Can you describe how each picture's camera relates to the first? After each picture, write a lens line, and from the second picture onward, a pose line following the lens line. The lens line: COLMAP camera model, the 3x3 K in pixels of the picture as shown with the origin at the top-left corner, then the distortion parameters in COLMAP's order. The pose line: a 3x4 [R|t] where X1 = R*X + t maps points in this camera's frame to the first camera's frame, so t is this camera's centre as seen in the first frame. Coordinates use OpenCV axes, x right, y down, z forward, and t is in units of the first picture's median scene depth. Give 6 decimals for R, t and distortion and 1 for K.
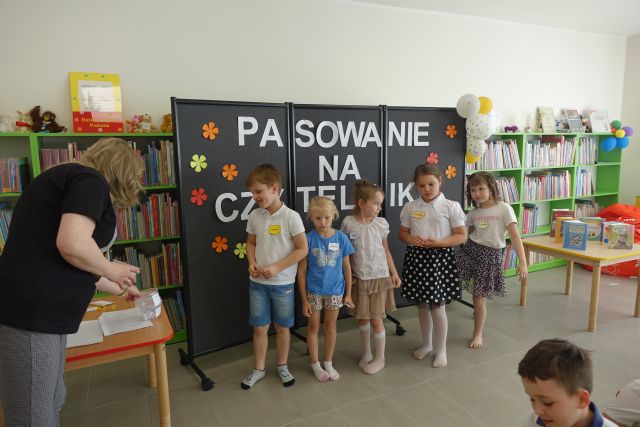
lens RADIAL K [[435.9, 0, 322.0], [0, 435.9, 210.9], [0, 0, 1]] dist [-0.004240, -0.000649]
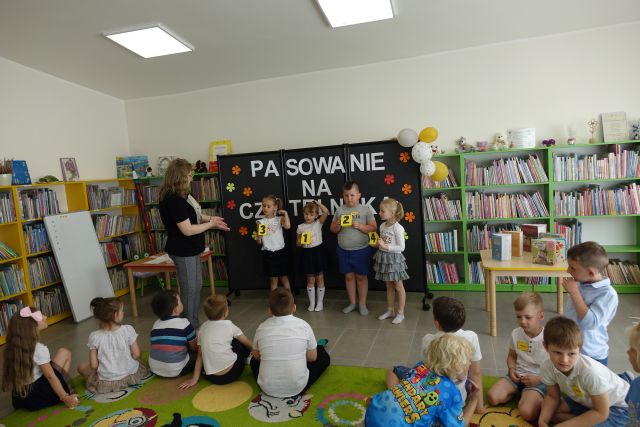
lens RADIAL K [[435.9, 0, 322.0], [0, 435.9, 210.9], [0, 0, 1]] dist [-0.004240, -0.000649]
pose [[0.724994, 0.026499, -0.688245, 1.105008], [-0.041967, 0.999102, -0.005740, -0.009742], [0.687476, 0.033045, 0.725455, -0.092028]]
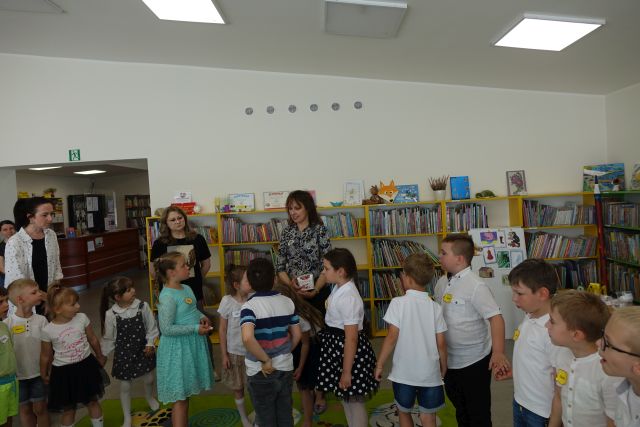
lens RADIAL K [[444.0, 0, 320.0], [0, 444.0, 213.5], [0, 0, 1]] dist [-0.003796, 0.001048]
pose [[-0.467591, 0.064536, -0.881586, 1.051908], [-0.072867, 0.991123, 0.111203, -0.157312], [0.880937, 0.116236, -0.458737, 0.583676]]
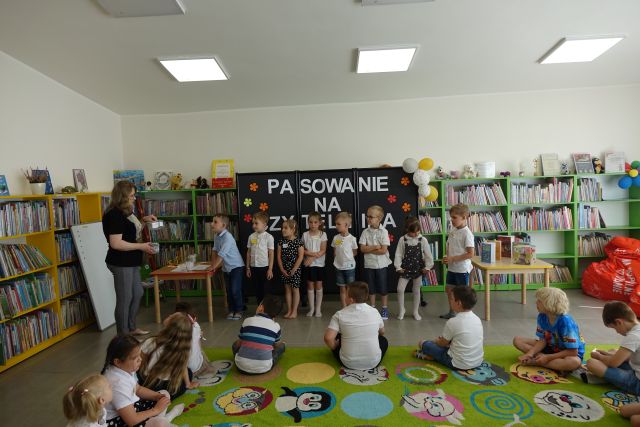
lens RADIAL K [[435.9, 0, 322.0], [0, 435.9, 210.9], [0, 0, 1]] dist [-0.004240, -0.000649]
pose [[0.865239, 0.008902, -0.501281, 0.906706], [-0.048768, 0.996595, -0.066478, 0.045736], [0.498982, 0.081966, 0.862727, -0.535857]]
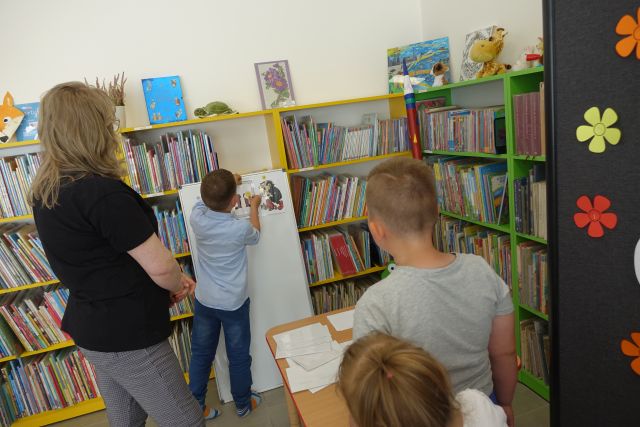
lens RADIAL K [[435.9, 0, 322.0], [0, 435.9, 210.9], [0, 0, 1]] dist [-0.004240, -0.000649]
pose [[-0.148453, 0.236147, -0.960310, 0.106284], [-0.016251, 0.970357, 0.241130, -0.106565], [0.988786, 0.051403, -0.140215, 0.681886]]
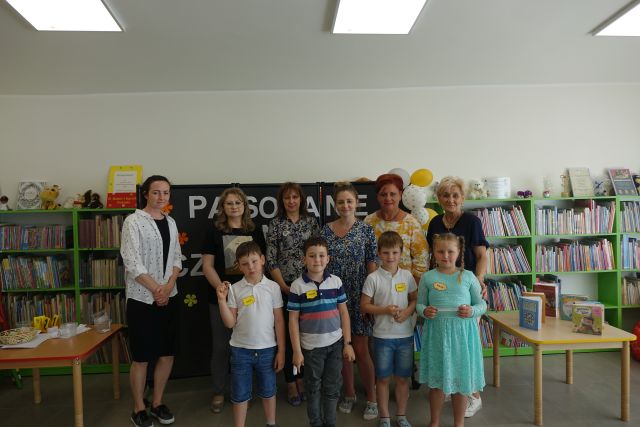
lens RADIAL K [[430.2, 0, 324.3], [0, 430.2, 213.2], [0, 0, 1]] dist [-0.005399, -0.000801]
pose [[0.920680, -0.000830, -0.390317, 0.591632], [-0.046414, 0.992670, -0.111591, -0.034196], [0.387549, 0.120856, 0.913893, -0.013821]]
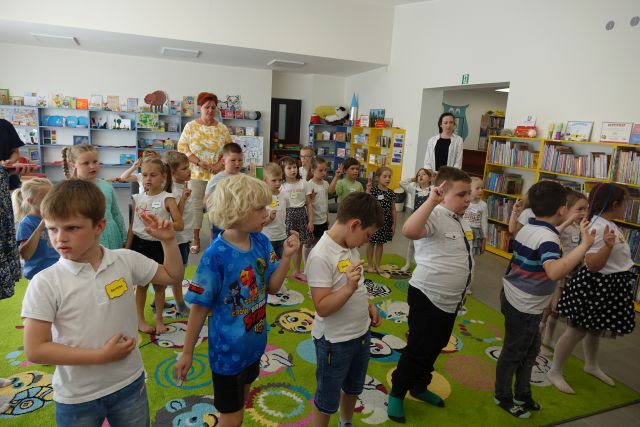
lens RADIAL K [[435.9, 0, 322.0], [0, 435.9, 210.9], [0, 0, 1]] dist [-0.004240, -0.000649]
pose [[-0.996023, -0.062337, 0.063663, 0.480389], [-0.036819, 0.938610, 0.343010, -0.219266], [-0.081137, 0.339302, -0.937172, 1.154777]]
